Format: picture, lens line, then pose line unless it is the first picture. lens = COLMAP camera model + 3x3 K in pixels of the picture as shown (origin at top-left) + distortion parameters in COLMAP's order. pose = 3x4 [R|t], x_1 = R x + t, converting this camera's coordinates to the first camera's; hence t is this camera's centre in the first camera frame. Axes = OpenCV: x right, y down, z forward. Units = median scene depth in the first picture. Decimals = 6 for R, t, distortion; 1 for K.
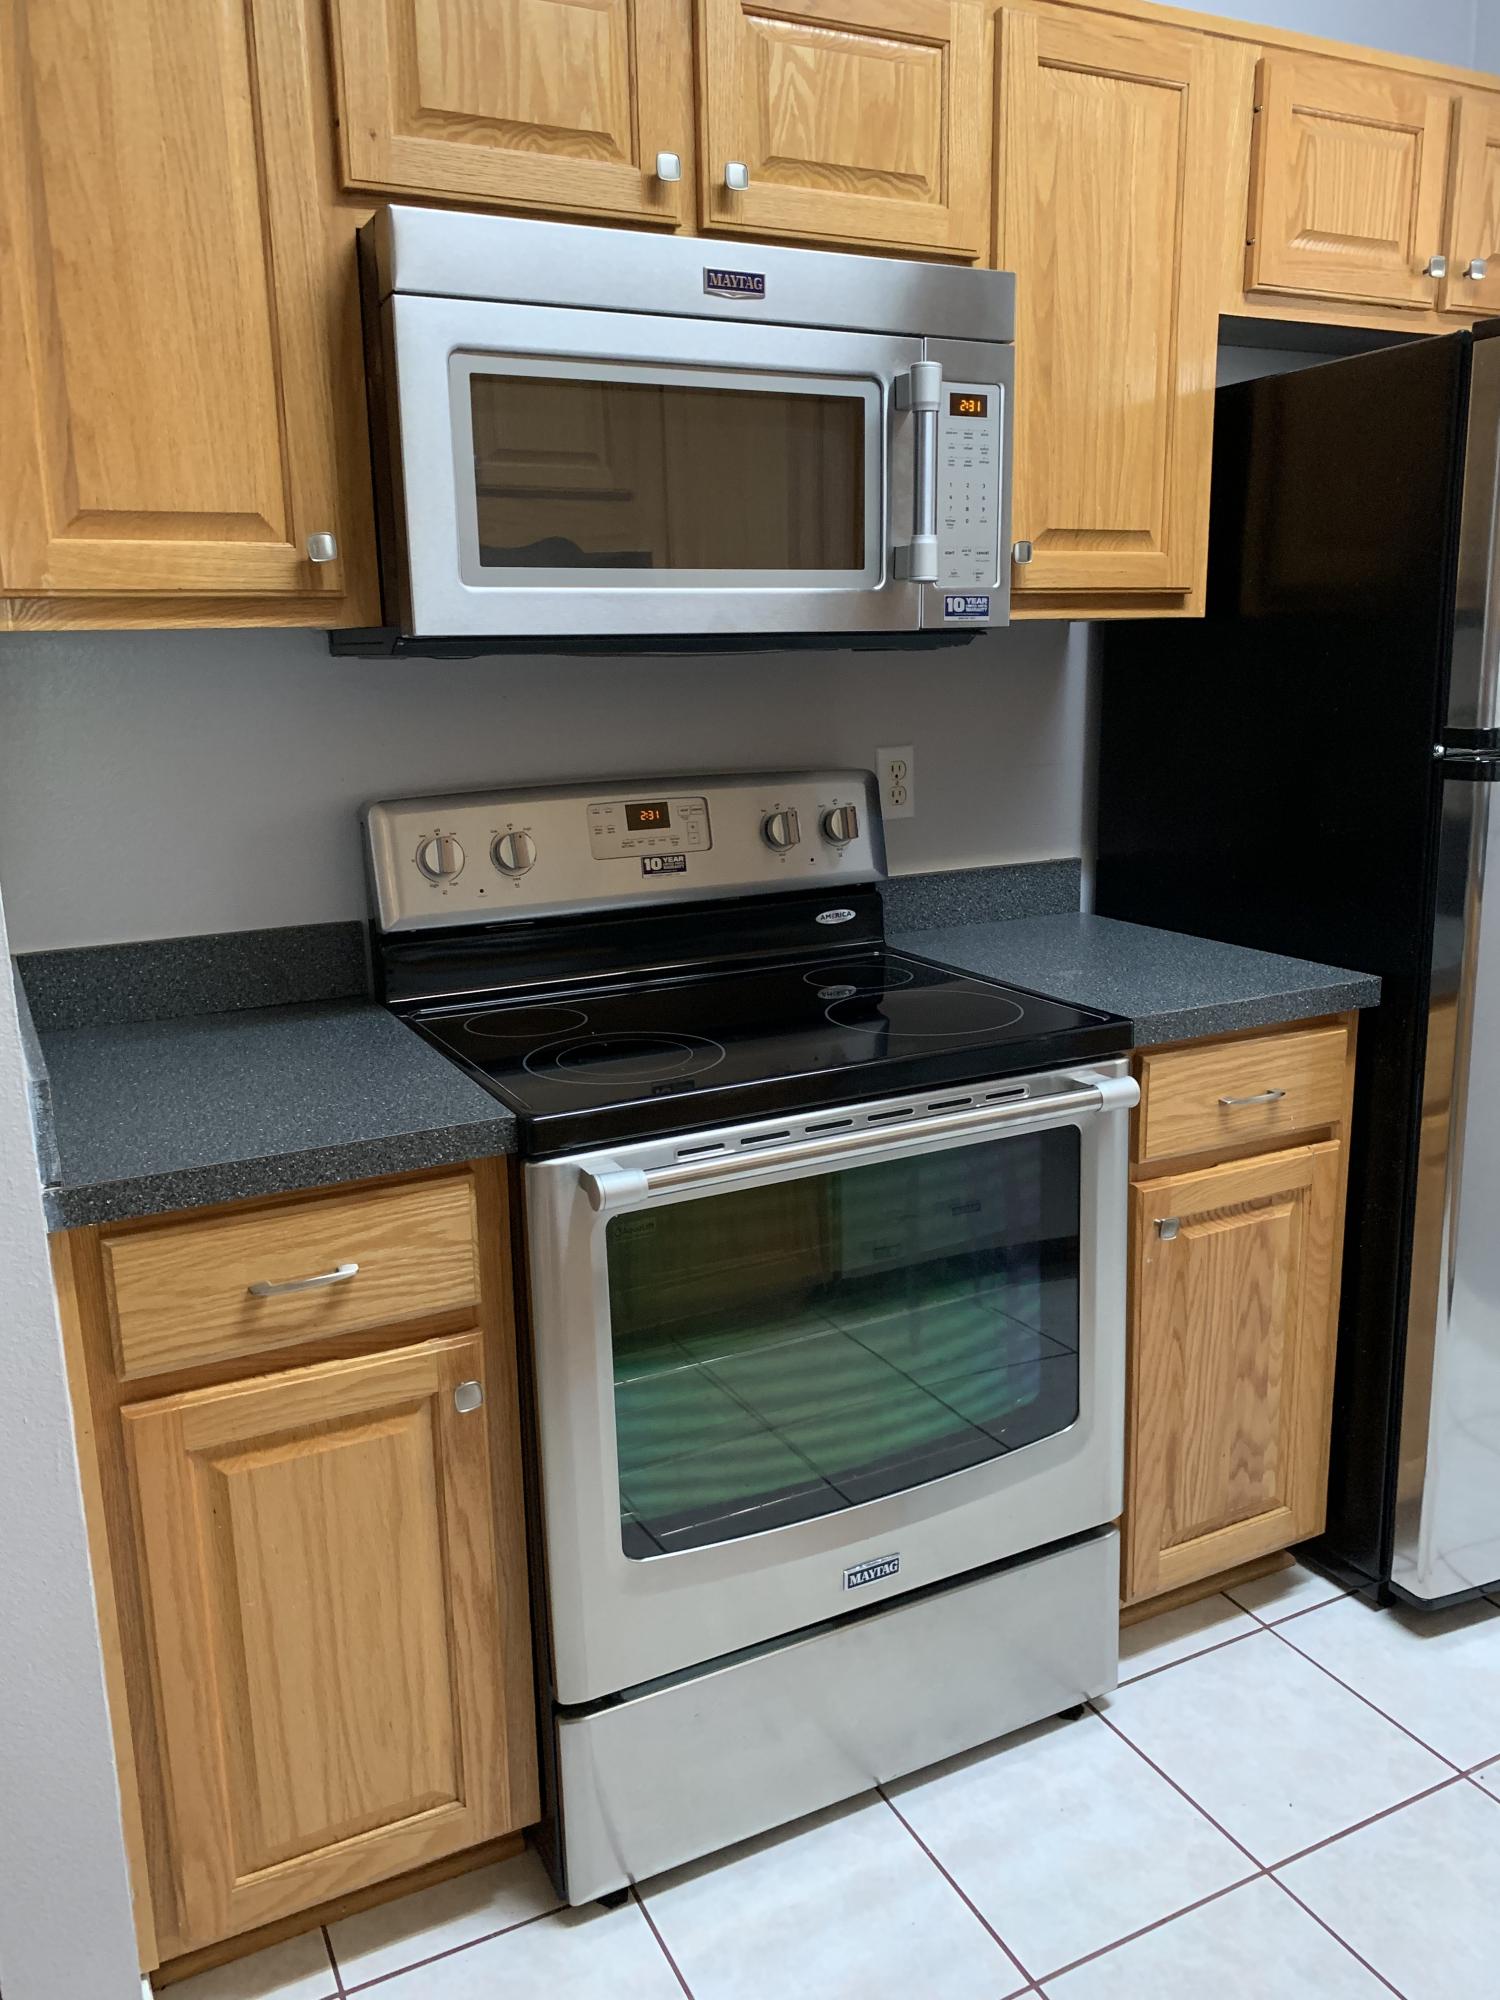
lens RADIAL K [[1527.7, 0, 750.0], [0, 1527.7, 1000.0], [0, 0, 1]] dist [0.019597, -0.010754]
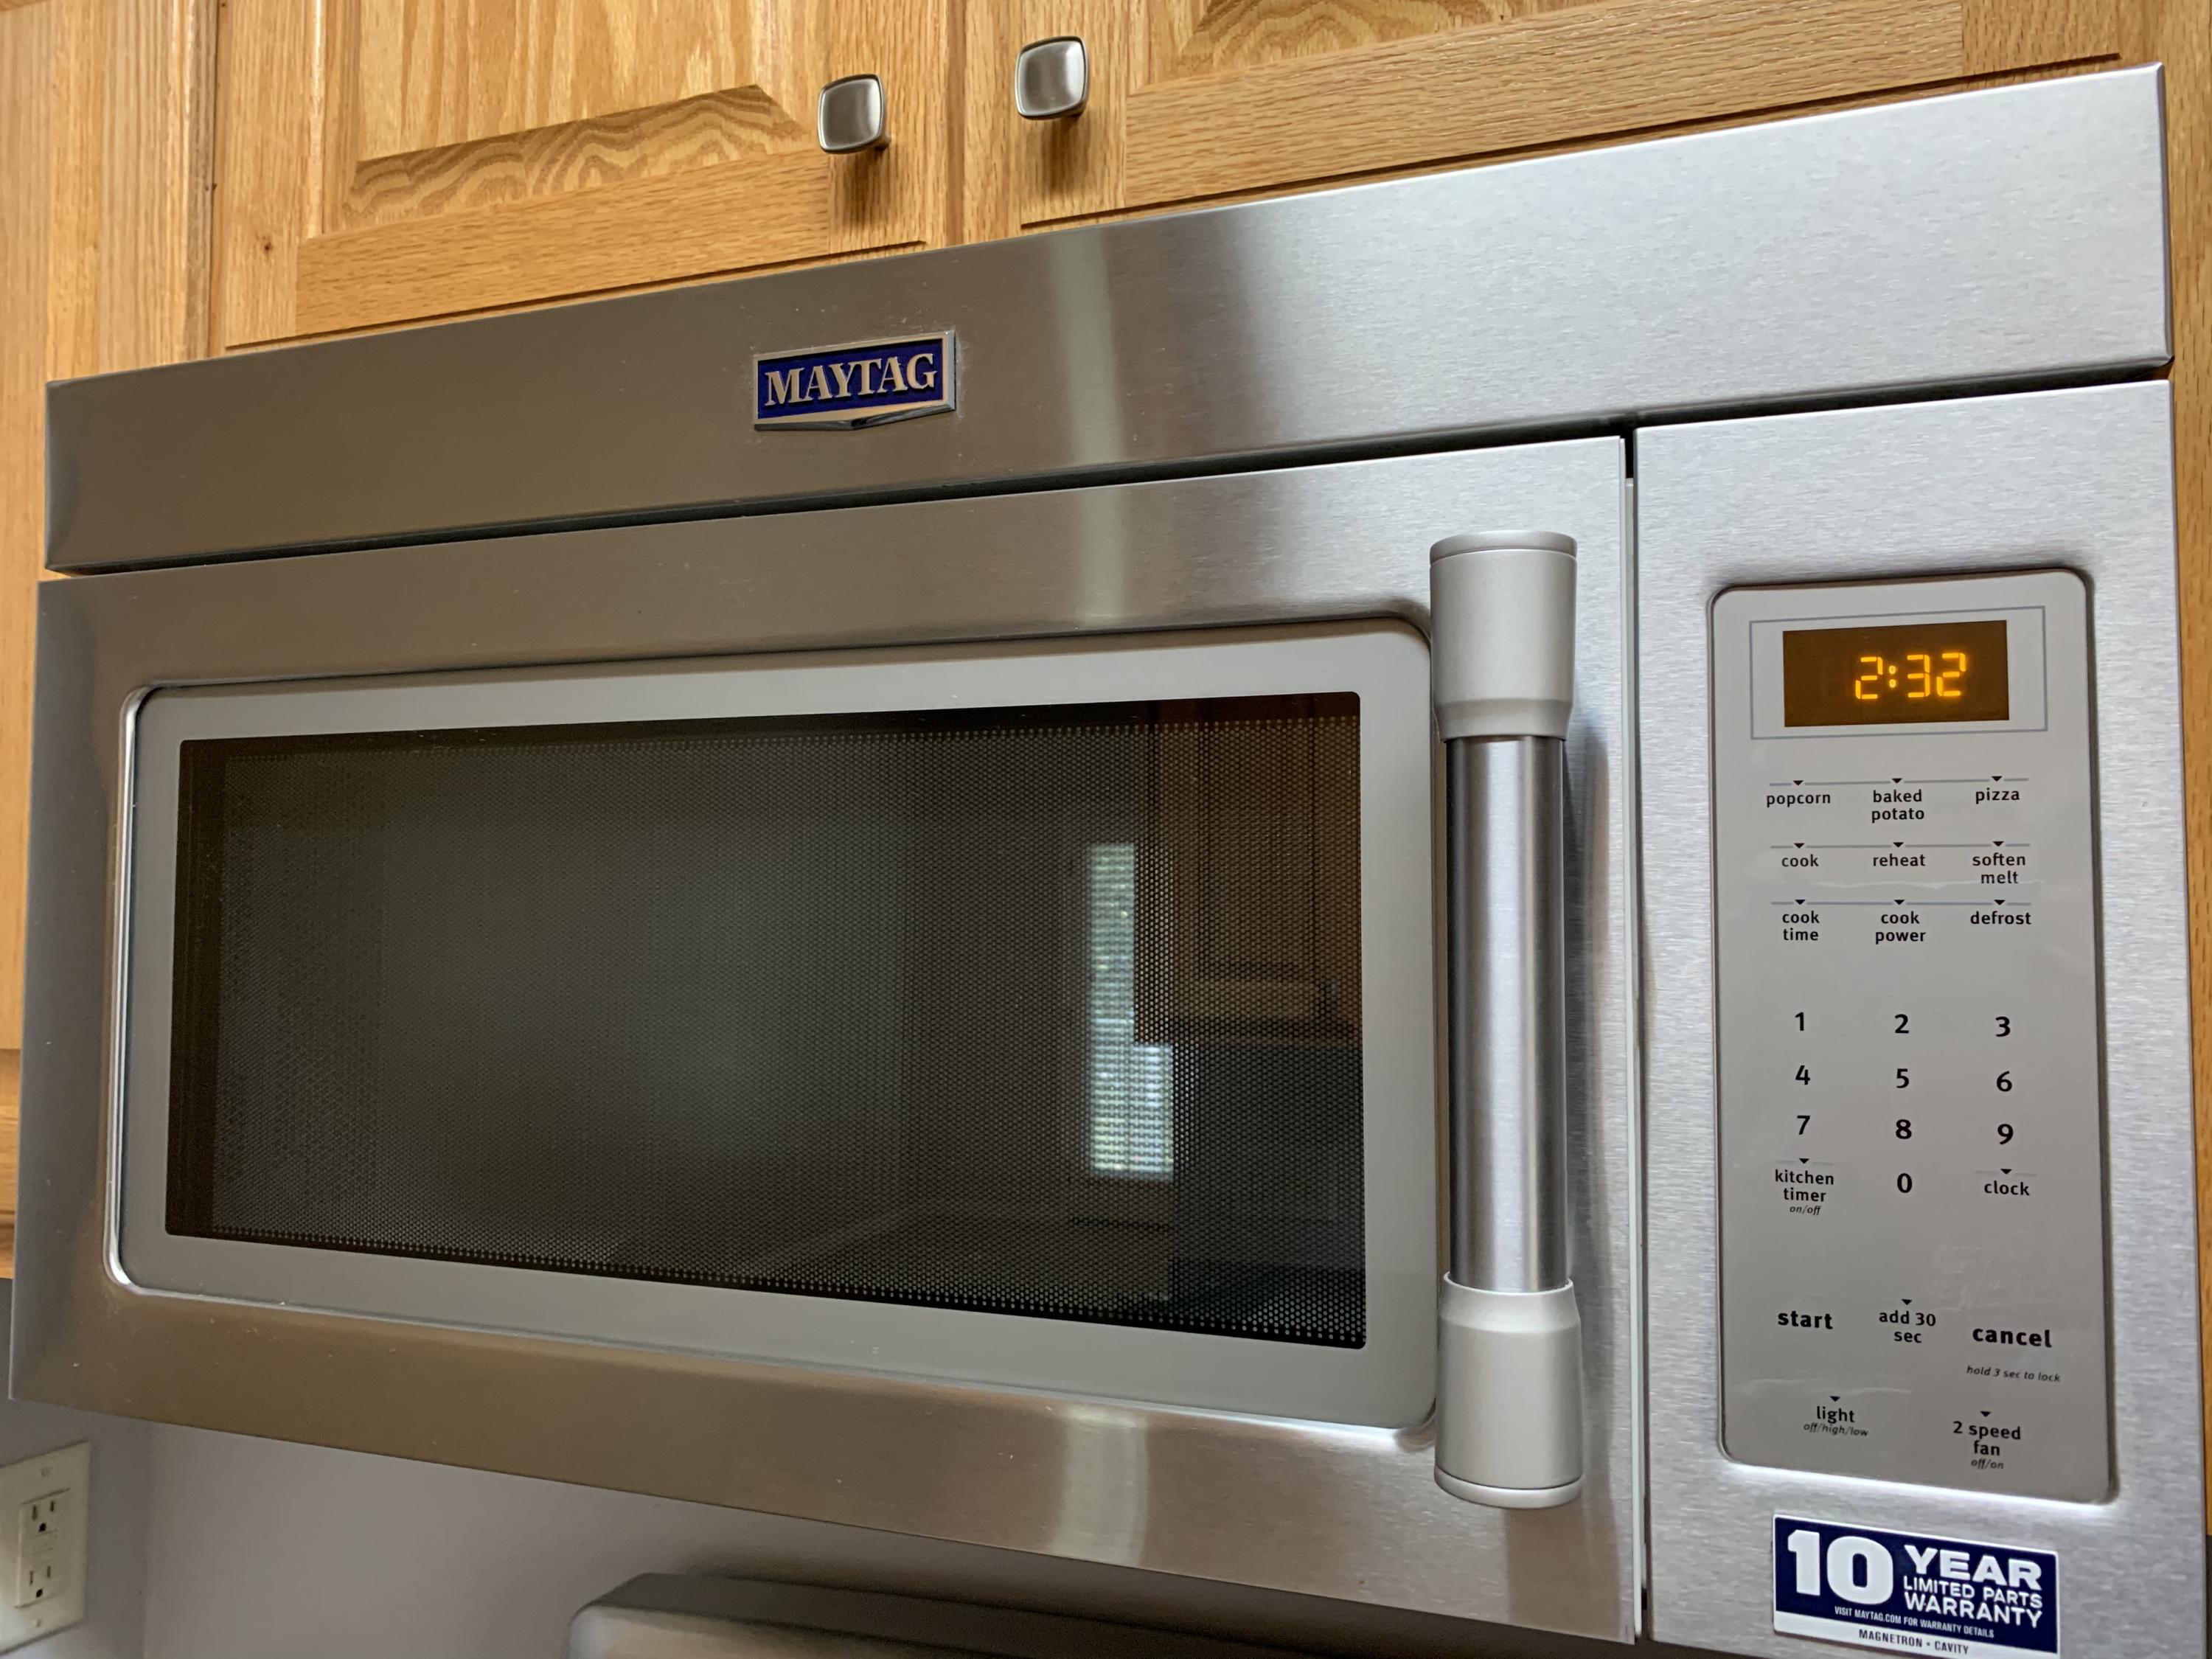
lens RADIAL K [[1718.0, 0, 1106.0], [0, 1718.0, 829.5], [0, 0, 1]] dist [0.002232, 0.006514]
pose [[0.670127, -0.009878, -0.742181, 0.275703], [-0.178067, 0.968571, -0.173671, -0.336418], [0.720571, 0.248539, 0.647307, 0.846926]]
